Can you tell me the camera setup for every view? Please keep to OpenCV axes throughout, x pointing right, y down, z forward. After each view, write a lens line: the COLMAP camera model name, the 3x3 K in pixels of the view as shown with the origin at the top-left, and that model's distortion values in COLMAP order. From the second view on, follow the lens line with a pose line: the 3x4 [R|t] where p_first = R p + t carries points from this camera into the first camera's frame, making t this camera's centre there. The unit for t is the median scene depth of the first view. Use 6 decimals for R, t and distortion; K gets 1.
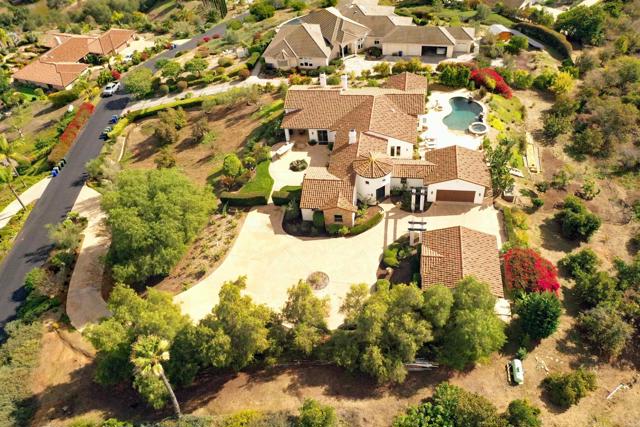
lens RADIAL K [[502.8, 0, 318.9], [0, 502.8, 212.9], [0, 0, 1]] dist [-0.003521, 0.003051]
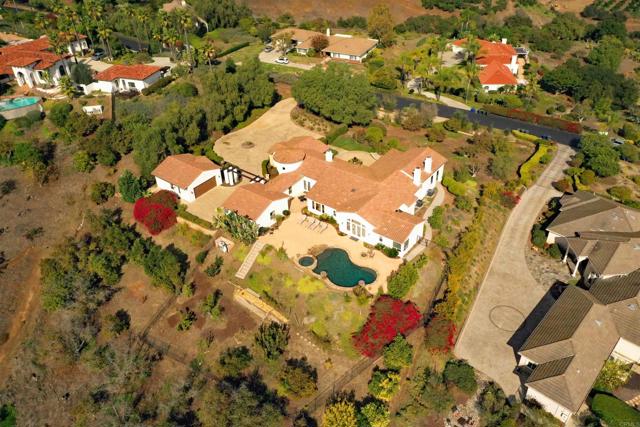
lens RADIAL K [[502.8, 0, 317.9], [0, 502.8, 210.2], [0, 0, 1]] dist [-0.003521, 0.003051]
pose [[-0.476859, 0.591530, -0.650152, 0.867538], [-0.560265, 0.365384, 0.743369, -0.911376], [0.677280, 0.718740, 0.157177, 0.835779]]
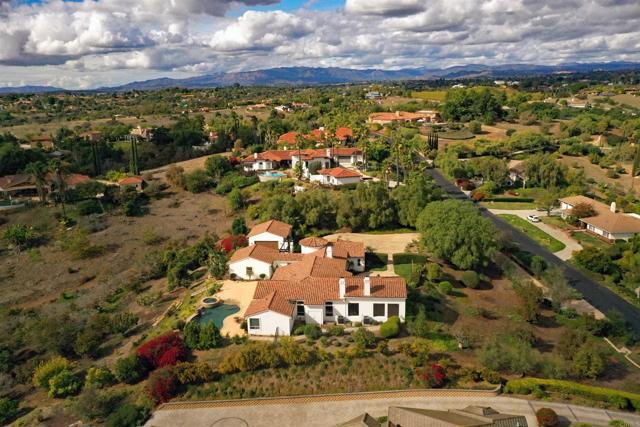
lens RADIAL K [[502.8, 0, 319.9], [0, 502.8, 210.8], [0, 0, 1]] dist [-0.003521, 0.003051]
pose [[-0.991777, 0.123644, -0.033024, 0.111010], [0.035310, 0.512400, 0.858021, -1.174502], [0.123010, 0.849799, -0.512552, 1.447129]]
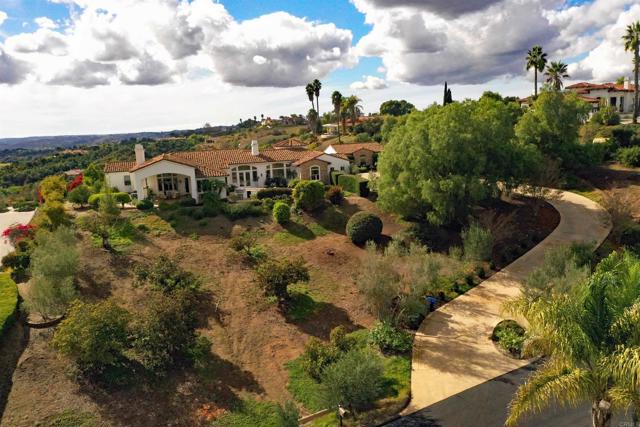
lens RADIAL K [[502.8, 0, 319.0], [0, 502.8, 215.5], [0, 0, 1]] dist [-0.003521, 0.003051]
pose [[-0.426874, -0.060698, 0.902272, -0.824935], [0.692119, 0.620228, 0.369173, -0.324044], [-0.582022, 0.782069, -0.222750, 1.175927]]
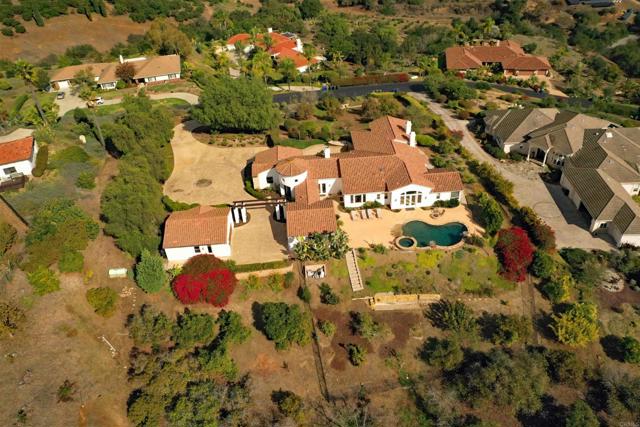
lens RADIAL K [[502.8, 0, 317.5], [0, 502.8, 212.4], [0, 0, 1]] dist [-0.003521, 0.003051]
pose [[0.218555, 0.639728, -0.736873, 0.956768], [-0.661149, 0.652470, 0.370357, -0.453180], [0.717716, 0.406239, 0.565556, 0.354975]]
